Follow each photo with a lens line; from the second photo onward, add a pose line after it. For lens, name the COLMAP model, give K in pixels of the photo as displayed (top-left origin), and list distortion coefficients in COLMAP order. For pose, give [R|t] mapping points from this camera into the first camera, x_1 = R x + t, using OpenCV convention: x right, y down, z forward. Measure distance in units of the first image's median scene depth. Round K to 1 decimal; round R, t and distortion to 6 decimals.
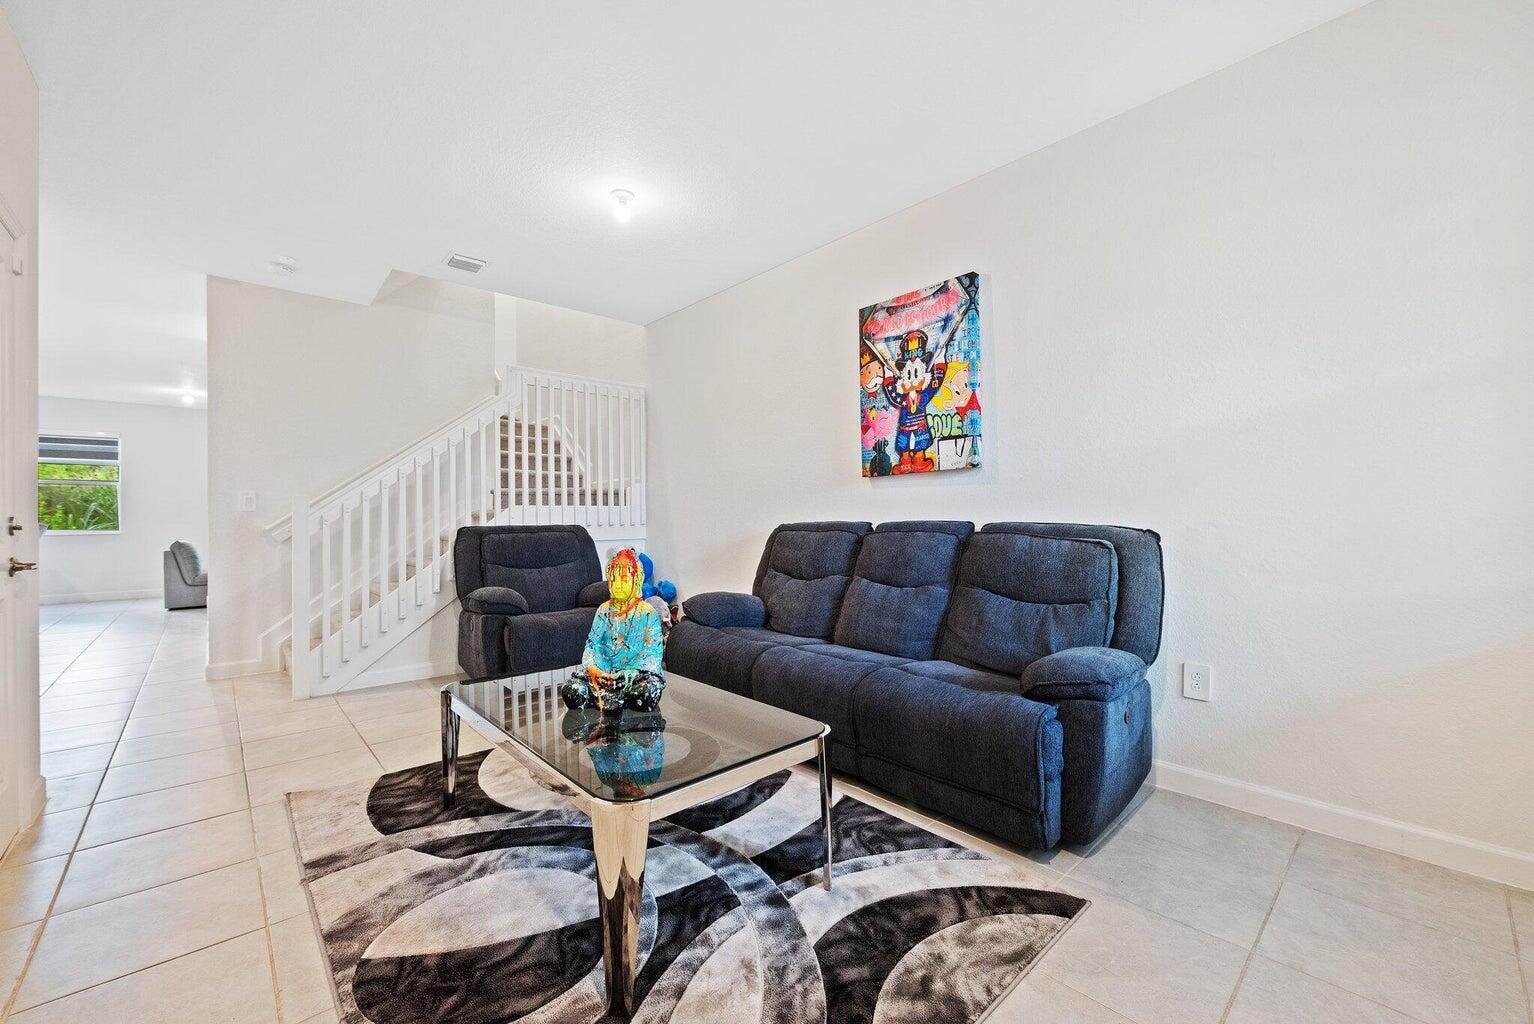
lens RADIAL K [[608.3, 0, 760.1], [0, 608.3, 513.0], [0, 0, 1]] dist [0.000201, 0.000006]
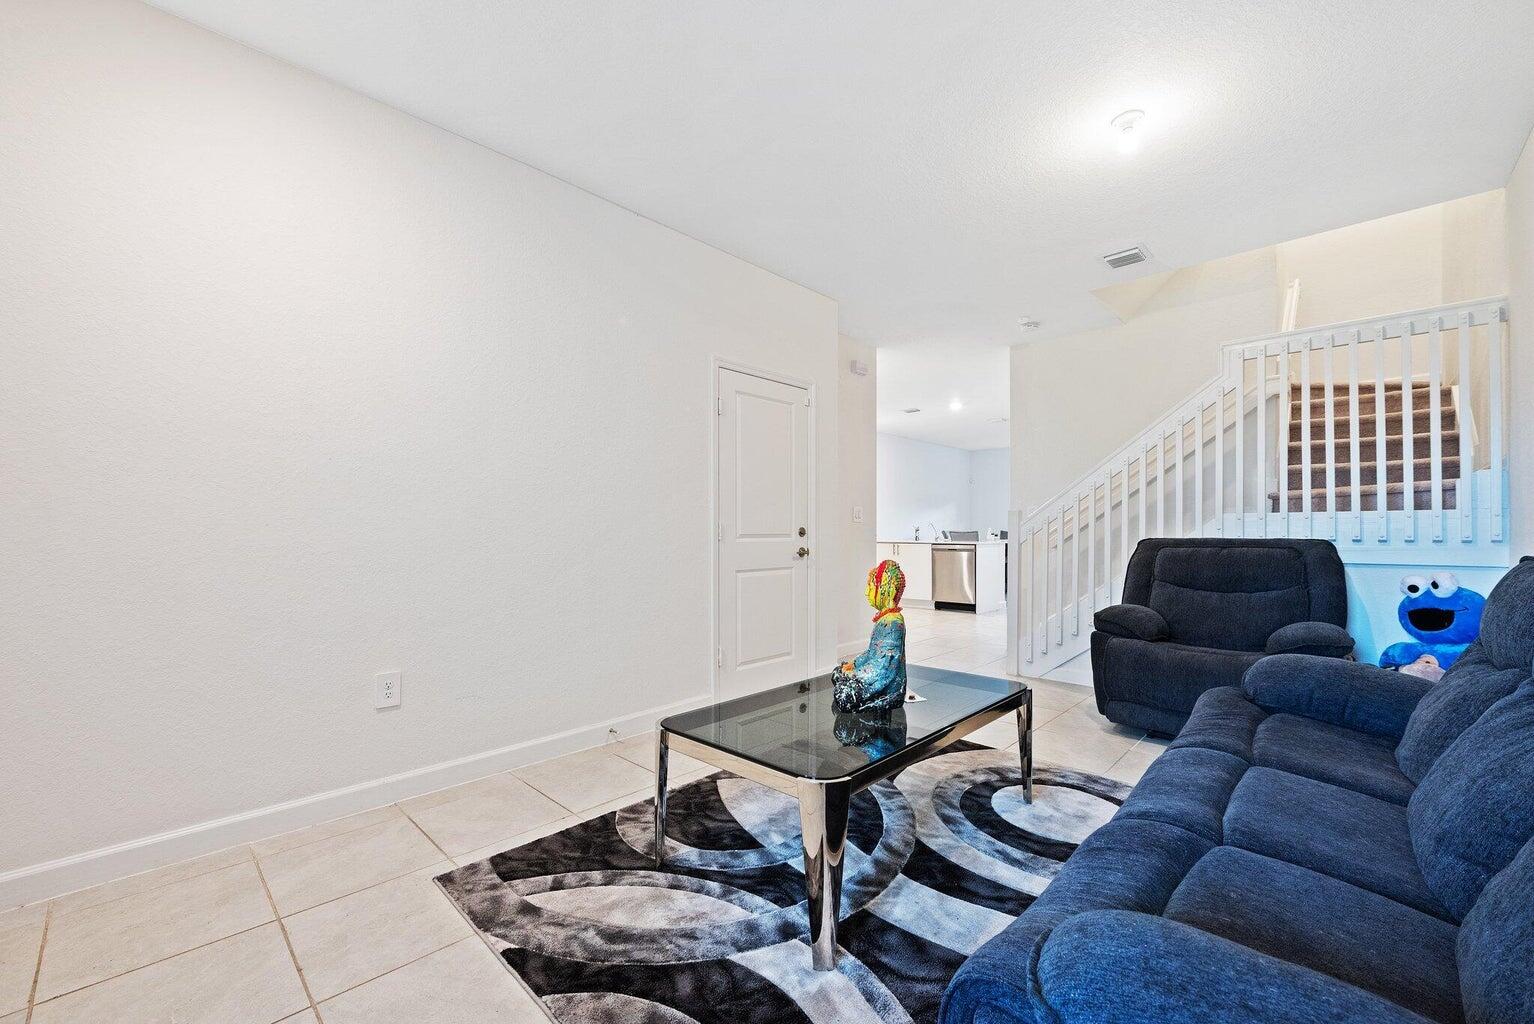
lens RADIAL K [[608.3, 0, 760.1], [0, 608.3, 513.0], [0, 0, 1]] dist [0.000201, 0.000006]
pose [[0.075908, -0.022355, -0.996864, 0.519987], [0.002547, 0.999750, -0.022226, 0.005406], [0.997112, -0.000852, 0.075946, 0.467453]]
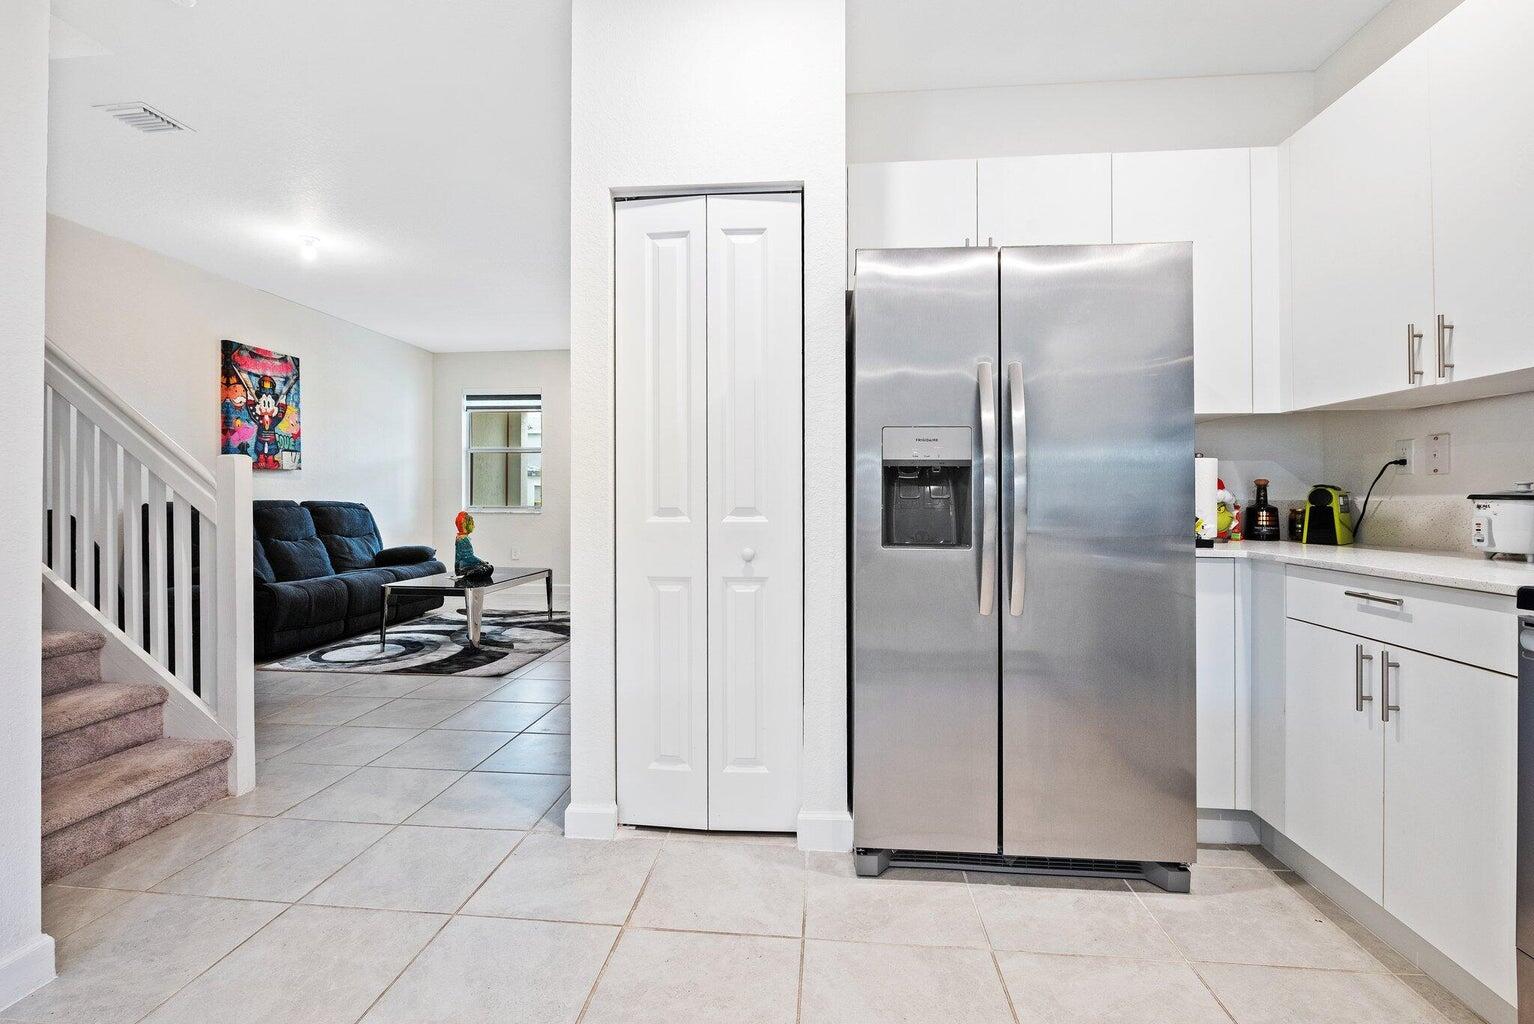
lens RADIAL K [[681.0, 0, 766.2], [0, 681.0, 494.9], [0, 0, 1]] dist [-0.010827, -0.000451]
pose [[-0.680167, 0.011396, 0.732969, -1.859753], [0.002908, 0.999913, -0.012848, 0.024870], [-0.733052, -0.006608, -0.680141, 1.246175]]
